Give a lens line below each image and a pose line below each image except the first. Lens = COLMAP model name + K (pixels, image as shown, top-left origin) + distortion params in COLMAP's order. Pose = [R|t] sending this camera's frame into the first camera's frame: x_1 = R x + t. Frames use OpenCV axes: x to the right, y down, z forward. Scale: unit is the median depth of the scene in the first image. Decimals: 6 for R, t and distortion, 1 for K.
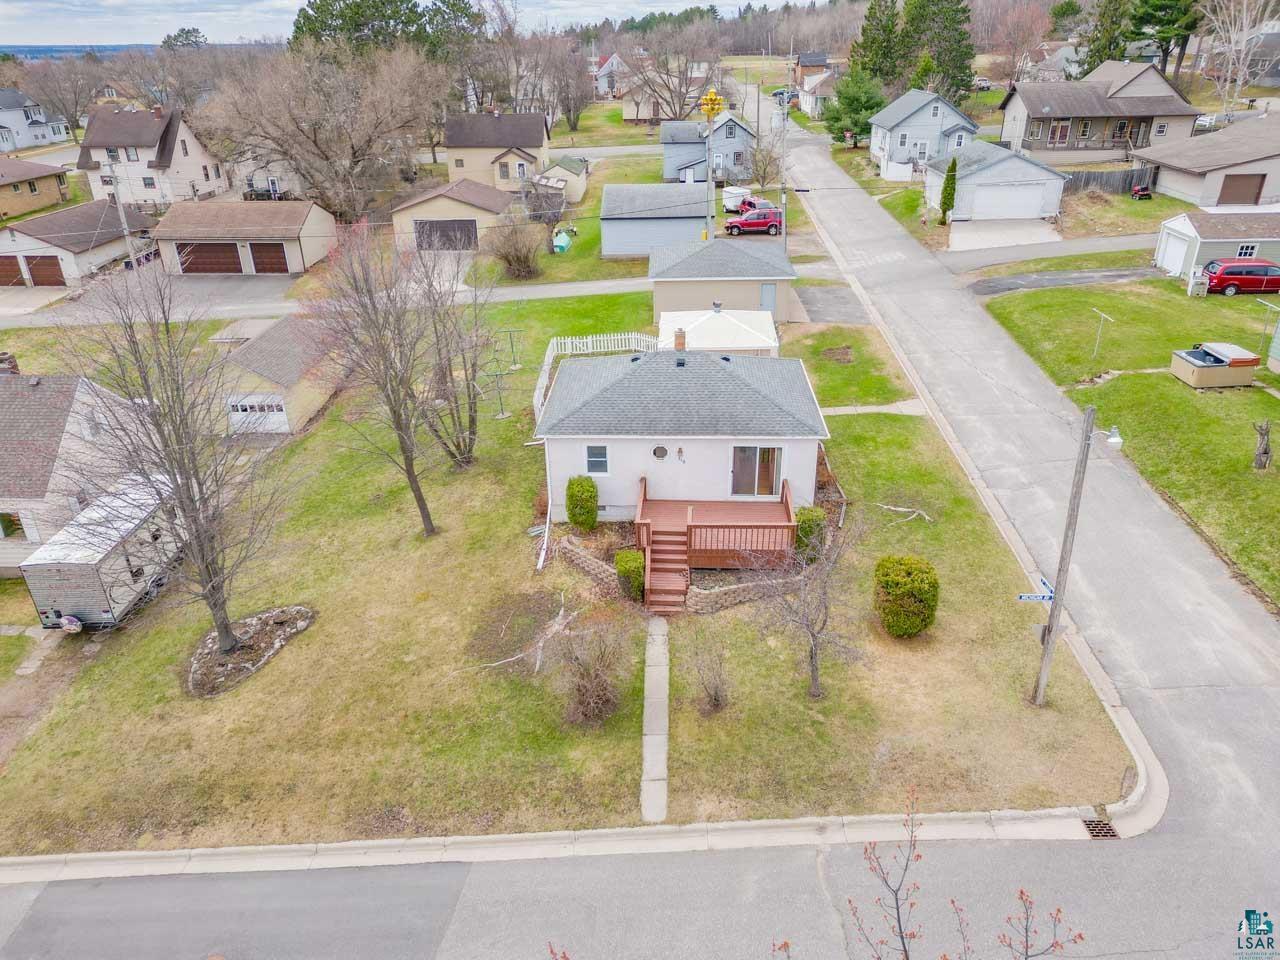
lens RADIAL K [[889.3, 0, 634.2], [0, 889.3, 476.7], [0, 0, 1]] dist [0.084905, -0.081318]
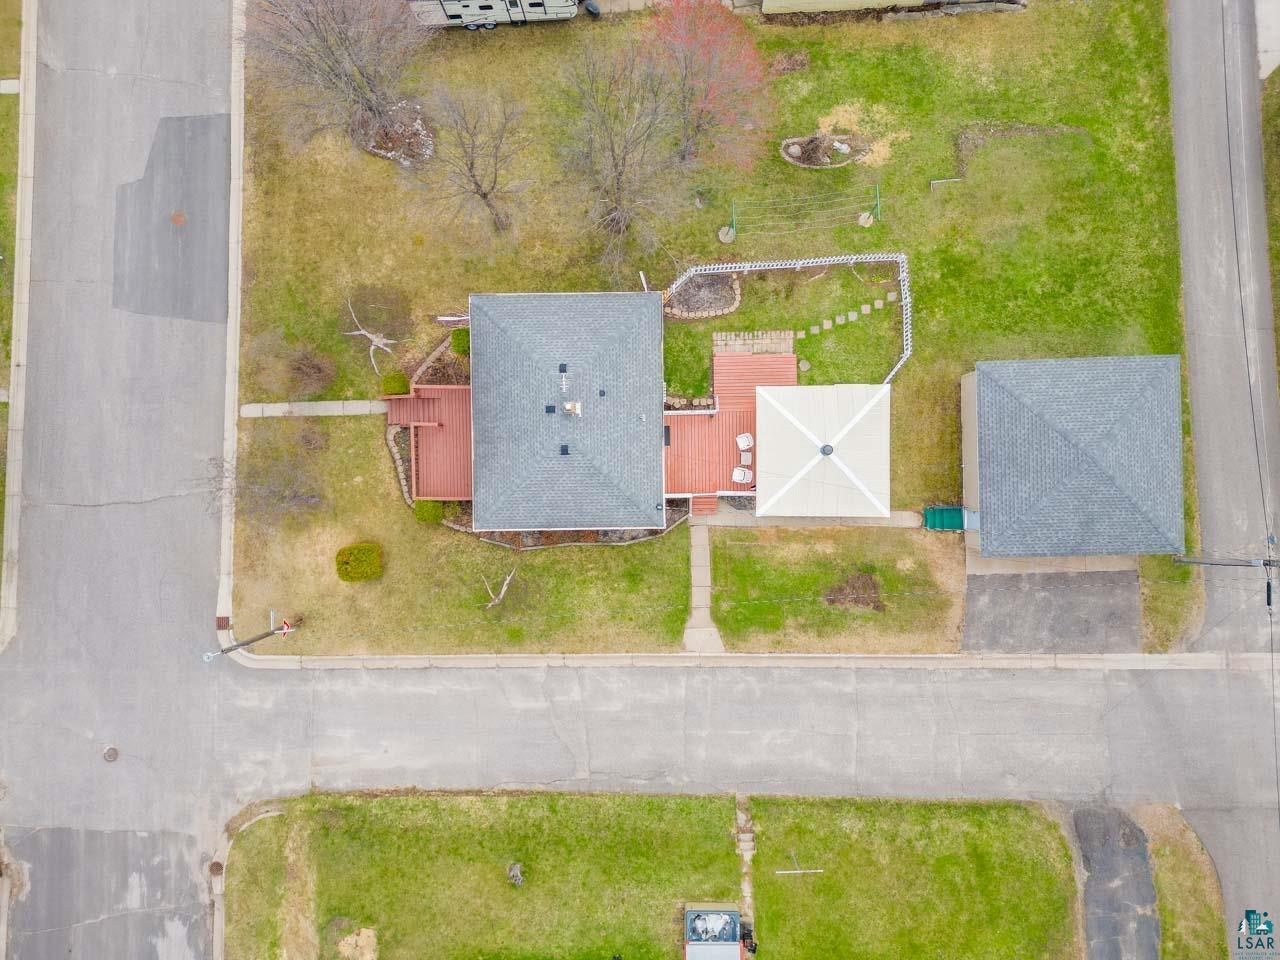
lens RADIAL K [[889.3, 0, 634.2], [0, 889.3, 476.7], [0, 0, 1]] dist [0.084905, -0.081318]
pose [[0.060093, 0.998135, 0.010771, 0.101956], [-0.418481, 0.015395, 0.908095, -0.921738], [0.906235, -0.059078, 0.418626, 0.486792]]
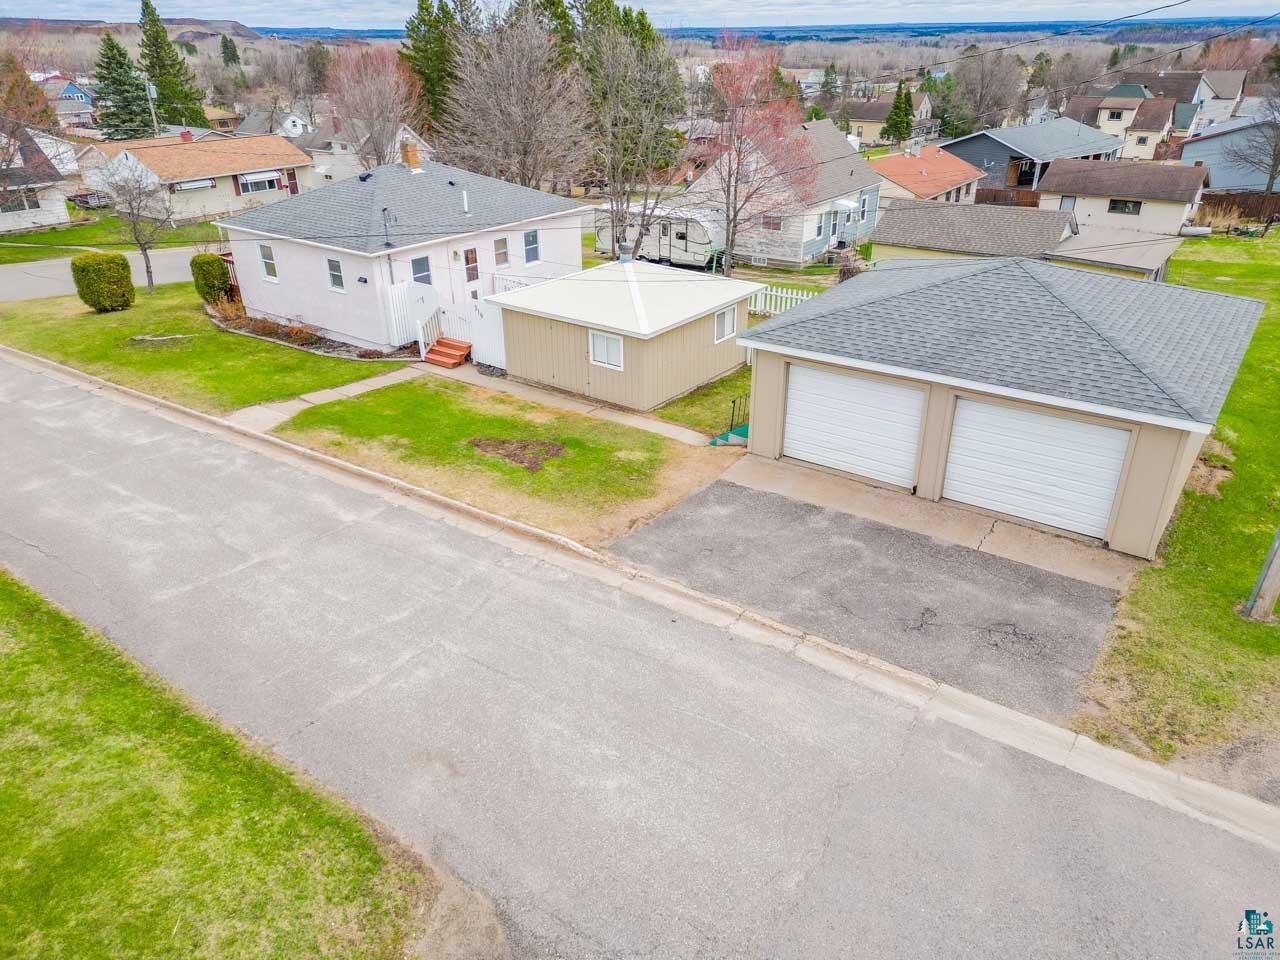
lens RADIAL K [[889.3, 0, 634.2], [0, 889.3, 476.7], [0, 0, 1]] dist [0.084905, -0.081318]
pose [[-0.563847, 0.387978, -0.729075, 0.570065], [-0.346370, 0.690306, 0.635220, -0.464943], [0.749737, 0.610696, -0.254843, 1.272326]]
